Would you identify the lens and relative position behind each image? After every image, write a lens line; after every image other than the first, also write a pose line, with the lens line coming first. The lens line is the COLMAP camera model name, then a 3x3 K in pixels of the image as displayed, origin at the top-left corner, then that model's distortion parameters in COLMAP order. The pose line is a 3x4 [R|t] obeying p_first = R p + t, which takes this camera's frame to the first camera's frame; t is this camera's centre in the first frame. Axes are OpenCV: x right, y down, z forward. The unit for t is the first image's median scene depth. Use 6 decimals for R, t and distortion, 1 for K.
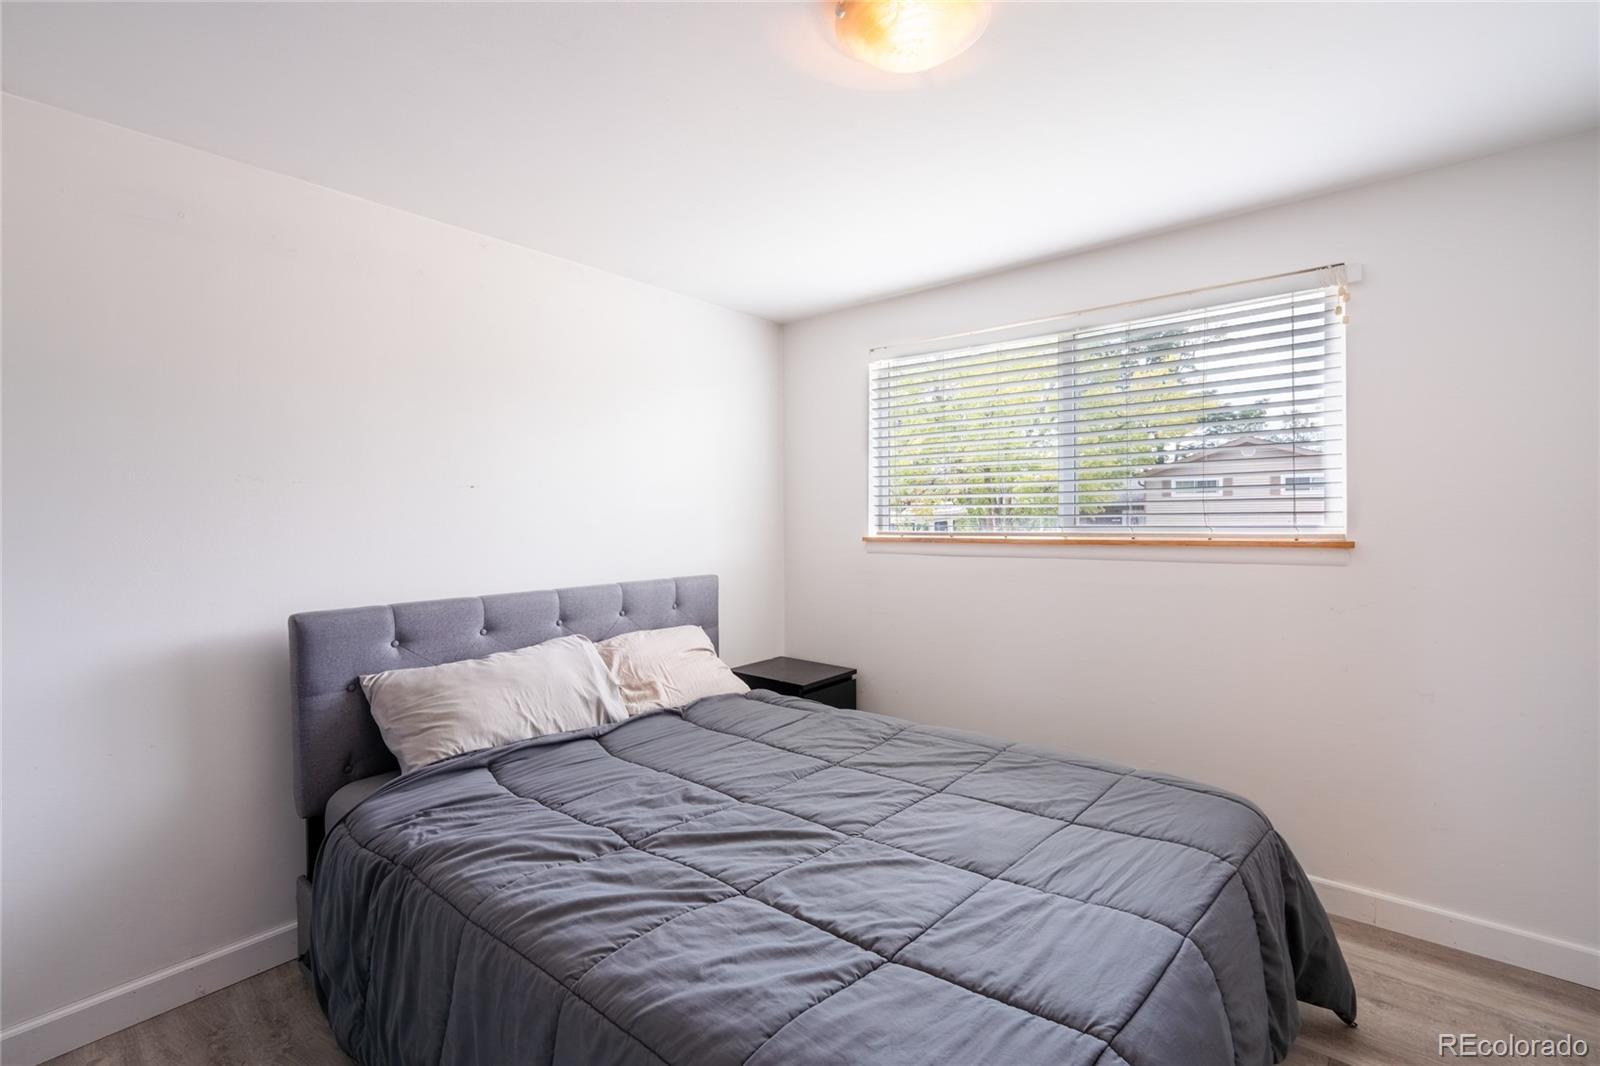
lens RADIAL K [[713.5, 0, 800.0], [0, 713.5, 533.0], [0, 0, 1]] dist [0.000007, -0.000002]
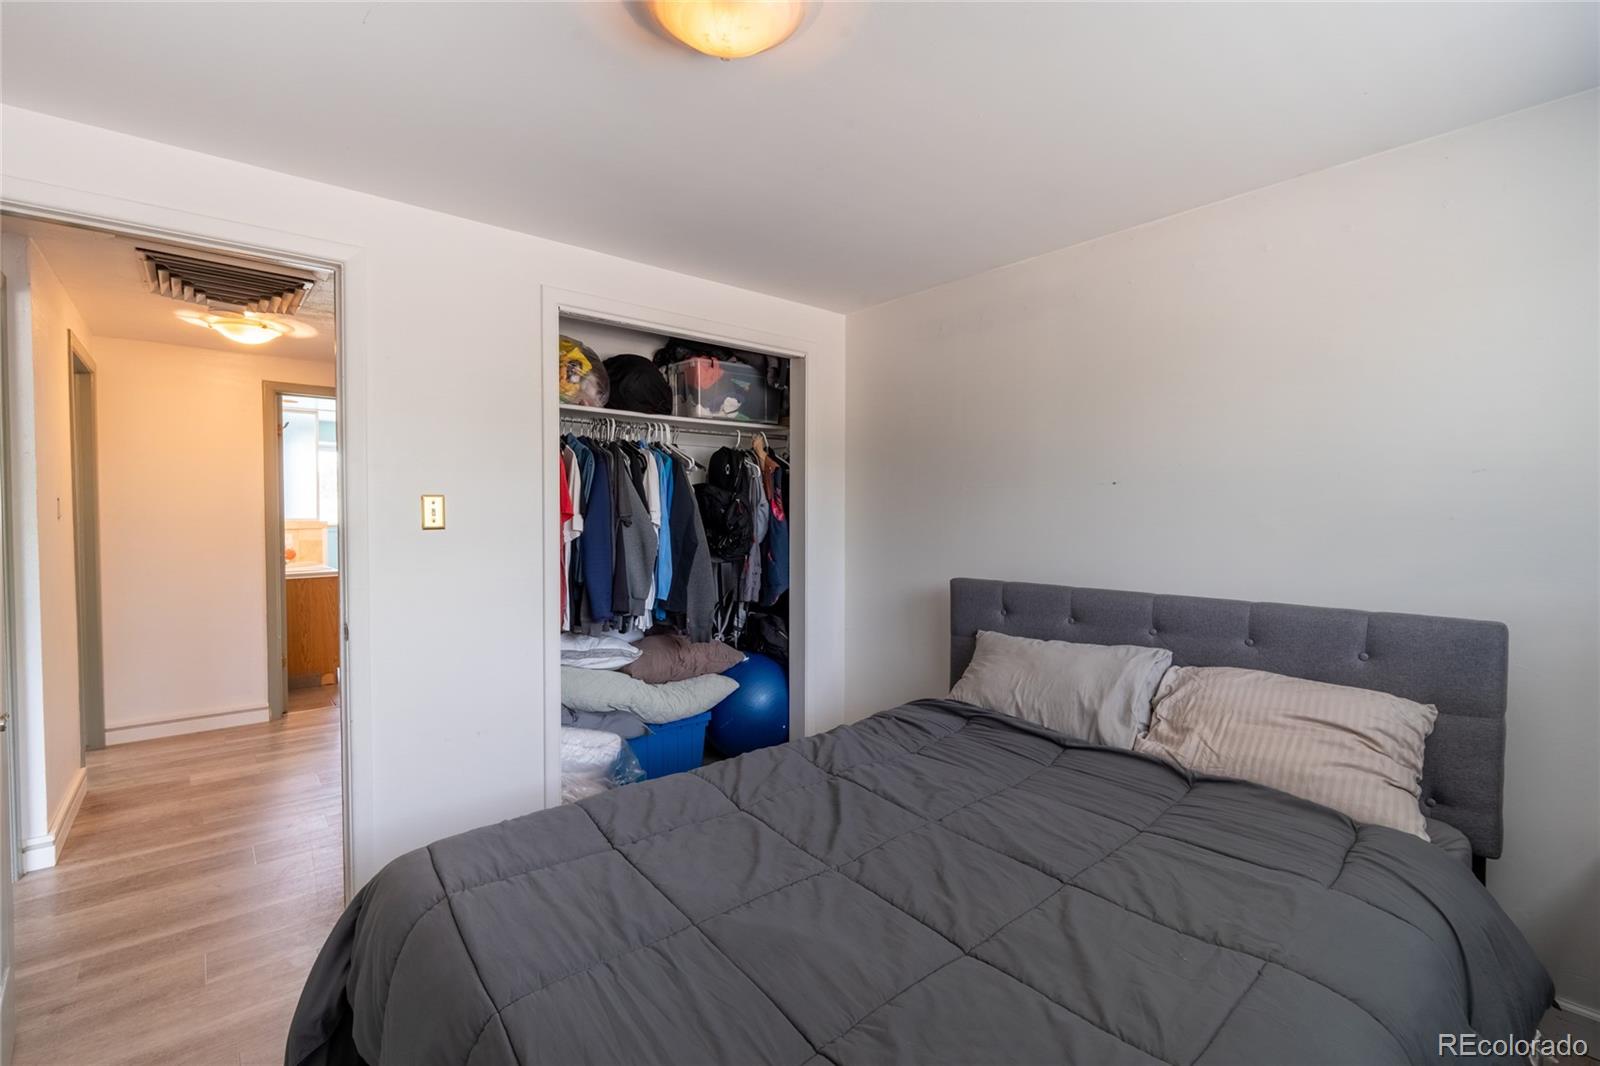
lens RADIAL K [[713.5, 0, 800.0], [0, 713.5, 533.0], [0, 0, 1]] dist [0.000007, -0.000002]
pose [[-0.166332, 0.029658, -0.985624, 0.716884], [-0.024985, 0.999100, 0.034280, -0.019304], [0.985753, 0.030328, -0.165441, 0.827295]]
